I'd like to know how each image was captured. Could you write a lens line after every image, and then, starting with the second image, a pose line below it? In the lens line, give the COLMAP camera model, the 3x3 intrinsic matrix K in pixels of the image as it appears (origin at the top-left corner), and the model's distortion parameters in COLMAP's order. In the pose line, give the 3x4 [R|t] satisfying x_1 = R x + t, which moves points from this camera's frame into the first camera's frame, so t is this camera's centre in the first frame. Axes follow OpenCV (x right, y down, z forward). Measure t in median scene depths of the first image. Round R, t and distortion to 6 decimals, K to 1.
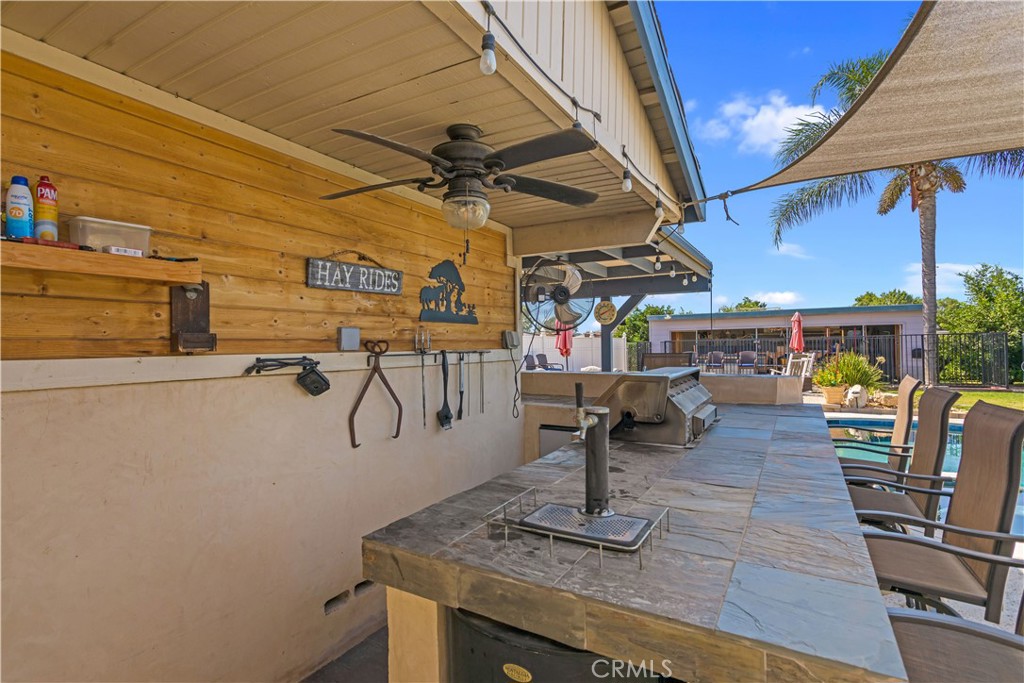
lens RADIAL K [[497.7, 0, 511.0], [0, 497.7, 340.3], [0, 0, 1]] dist [0.001629, 0.002592]
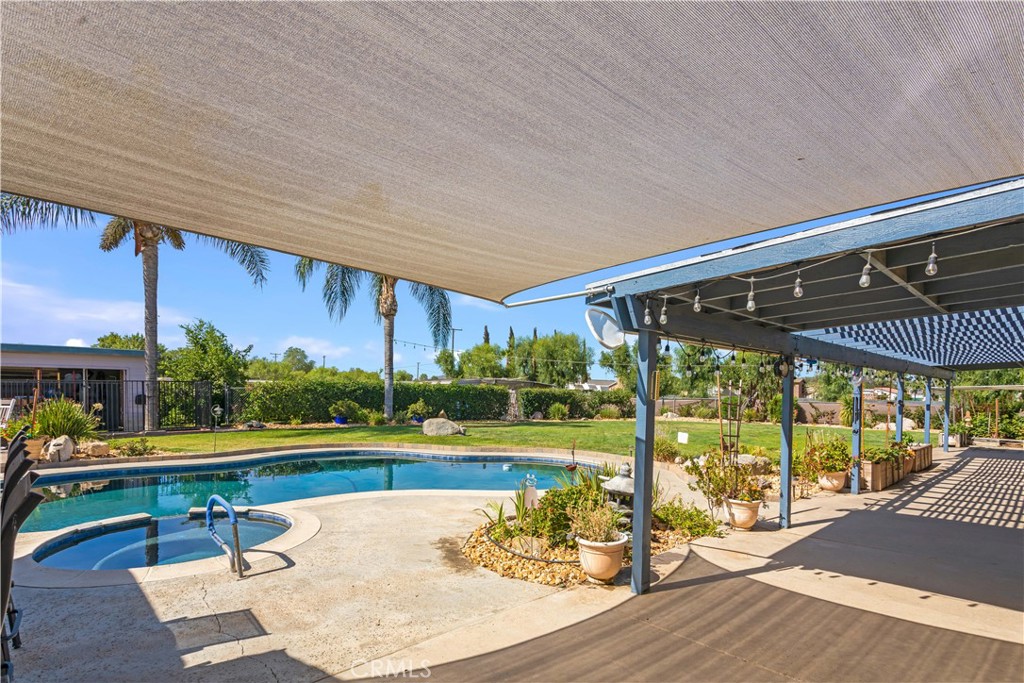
lens RADIAL K [[520.2, 0, 517.5], [0, 520.2, 402.4], [0, 0, 1]] dist [-0.001476, 0.005480]
pose [[0.285880, -0.007854, 0.958233, 0.029233], [-0.023121, 0.999619, 0.015092, -0.001389], [-0.957987, -0.026470, 0.285589, -0.027744]]
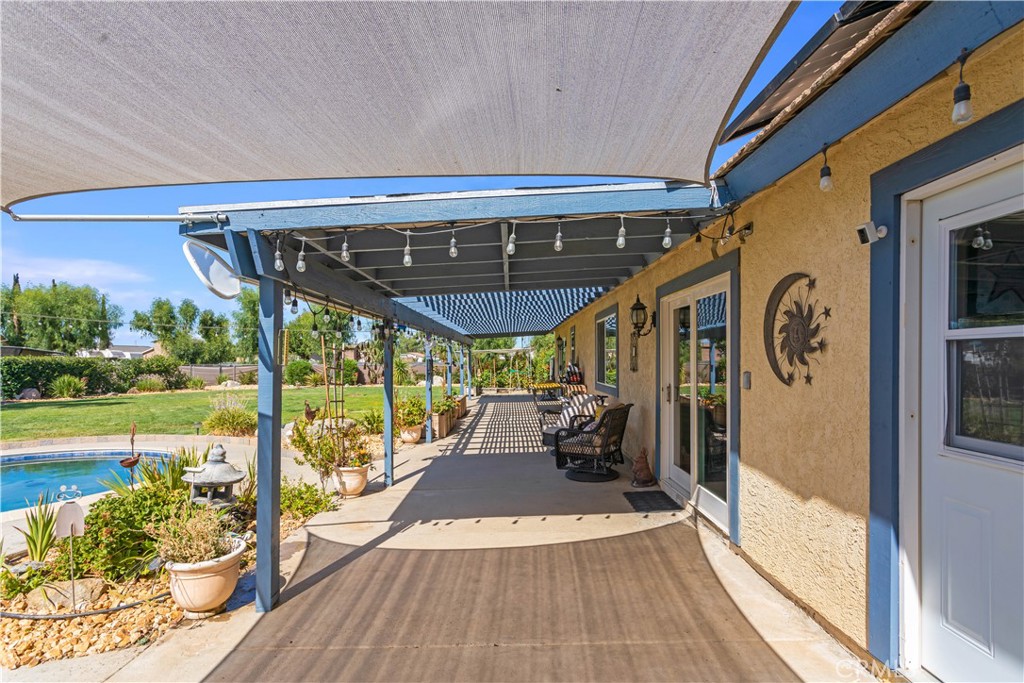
lens RADIAL K [[497.7, 0, 515.4], [0, 497.7, 356.9], [0, 0, 1]] dist [0.001629, 0.002592]
pose [[-0.505534, 0.014636, 0.862682, 0.075650], [0.002505, 0.999877, -0.015496, -0.000199], [-0.862803, -0.005673, -0.505509, 0.002371]]
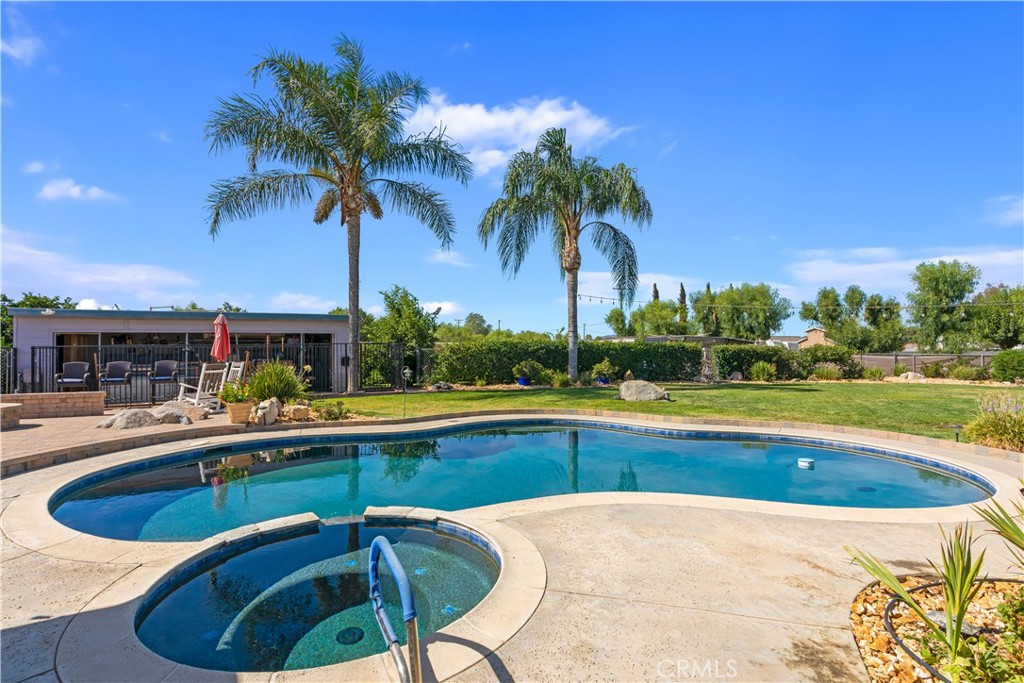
lens RADIAL K [[497.7, 0, 512.7], [0, 497.7, 338.1], [0, 0, 1]] dist [0.001629, 0.002592]
pose [[0.578481, 0.027865, 0.815220, 0.164624], [-0.009273, 0.999576, -0.027586, 0.002832], [-0.815643, 0.008398, 0.578495, 0.102676]]
